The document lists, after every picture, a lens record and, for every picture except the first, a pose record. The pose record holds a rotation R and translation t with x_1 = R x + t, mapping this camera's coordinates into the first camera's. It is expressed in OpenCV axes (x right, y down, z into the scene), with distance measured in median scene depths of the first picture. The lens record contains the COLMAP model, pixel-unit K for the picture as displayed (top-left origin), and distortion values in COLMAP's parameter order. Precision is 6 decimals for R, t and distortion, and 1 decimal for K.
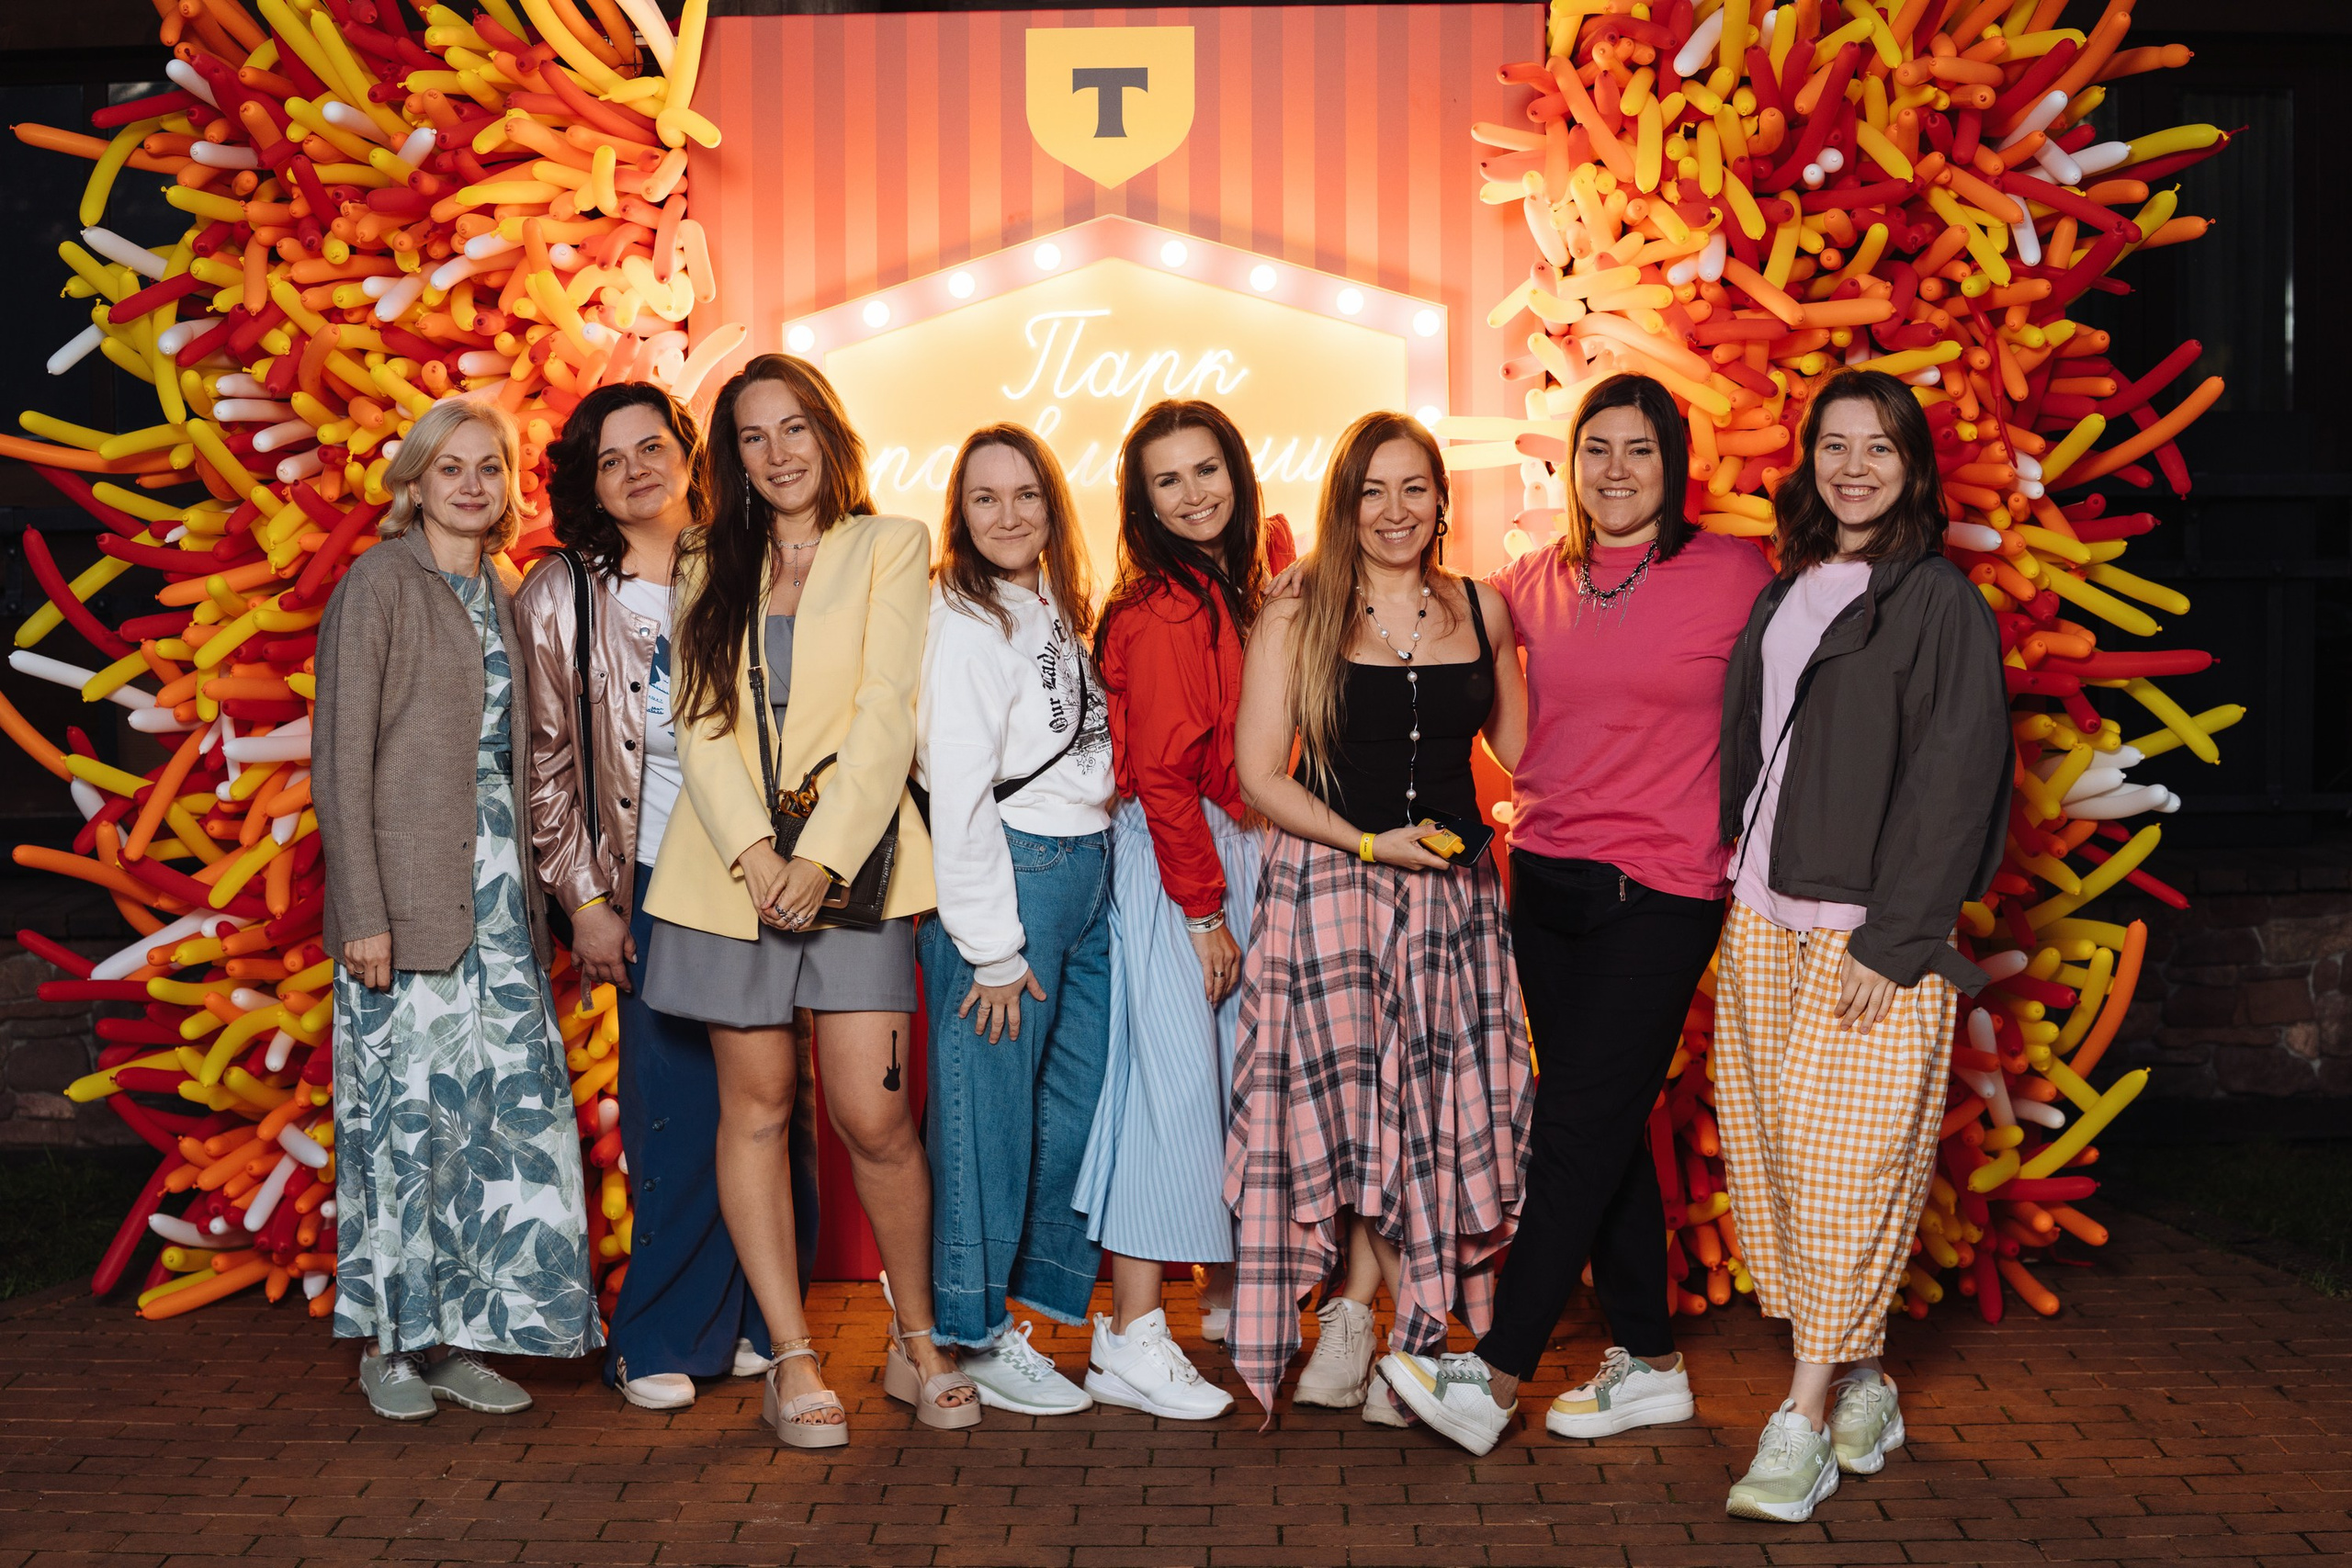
lens RADIAL K [[3956.0, 0, 1188.7], [0, 3956.0, 800.6], [0, 0, 1]] dist [-0.184187, 0.000000]
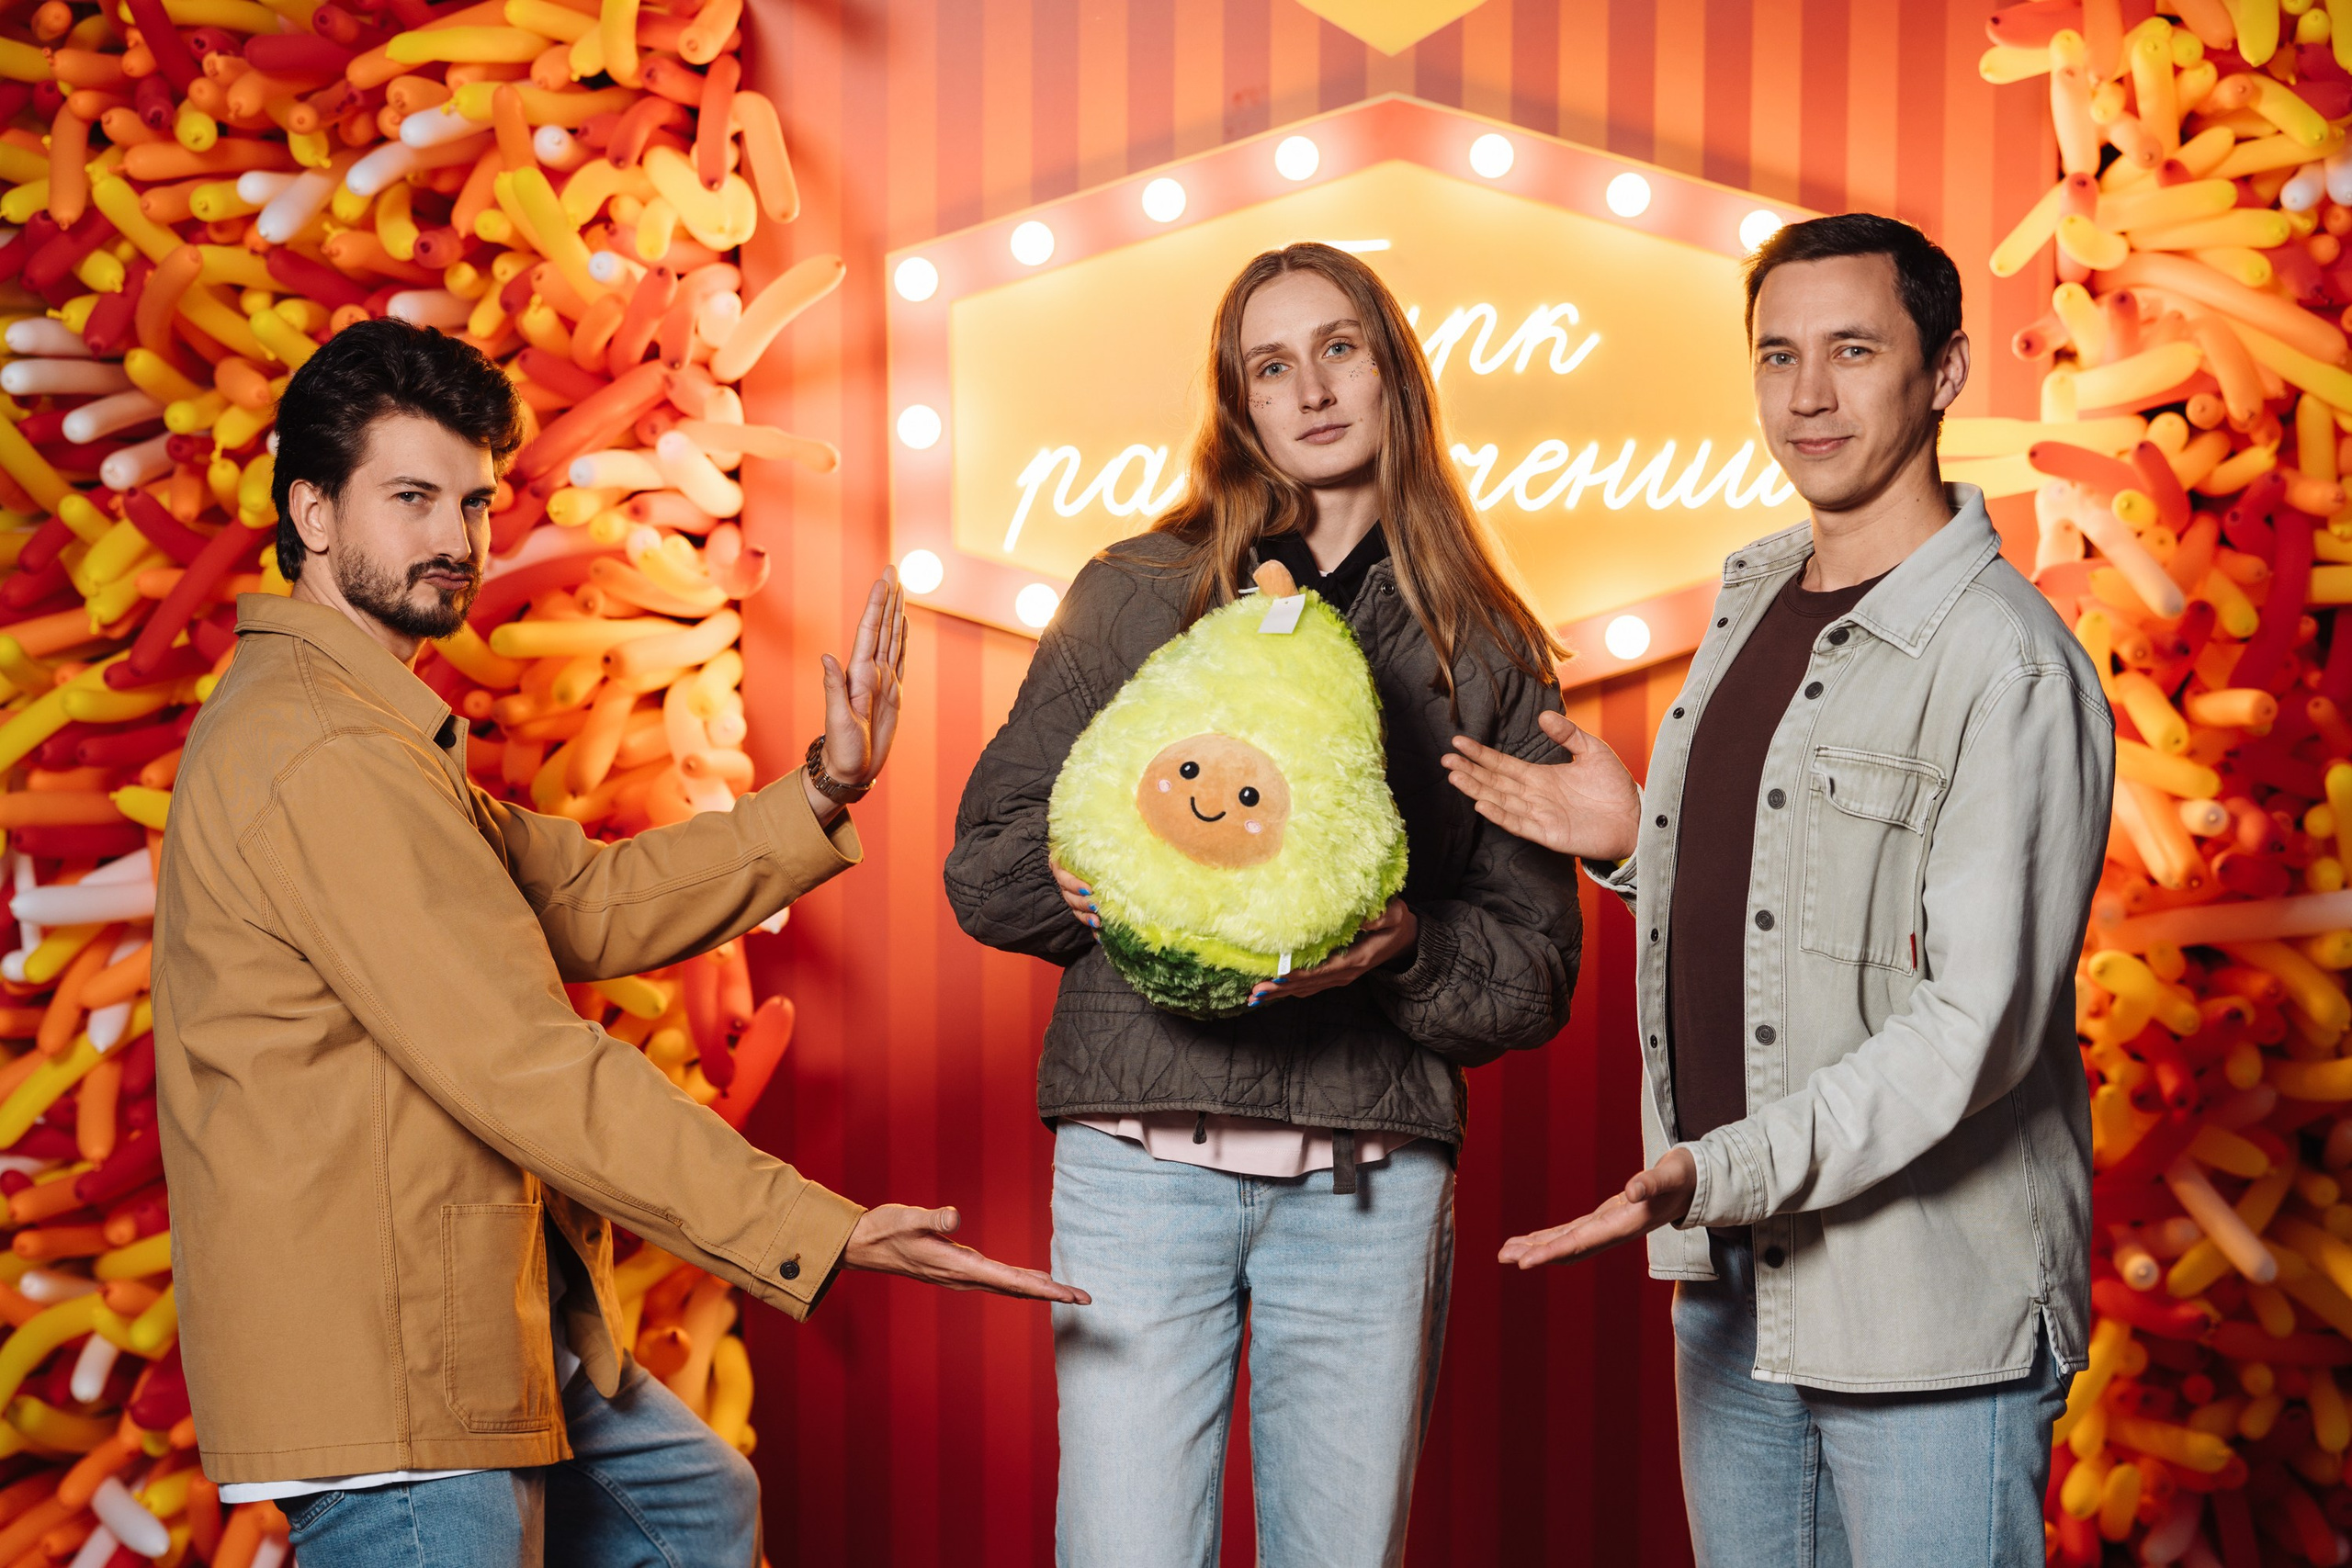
lens RADIAL K [[4648.2, 0, 1168.7], [0, 4648.2, 780.5], [0, 0, 1]] dist [-0.018543, 0.000000]
pose [[0.999936, 0.010942, -0.002711, -0.054560], [-0.010957, 0.999925, -0.005518, -0.031073], [0.002650, 0.005548, 0.999981, 0.235453]]
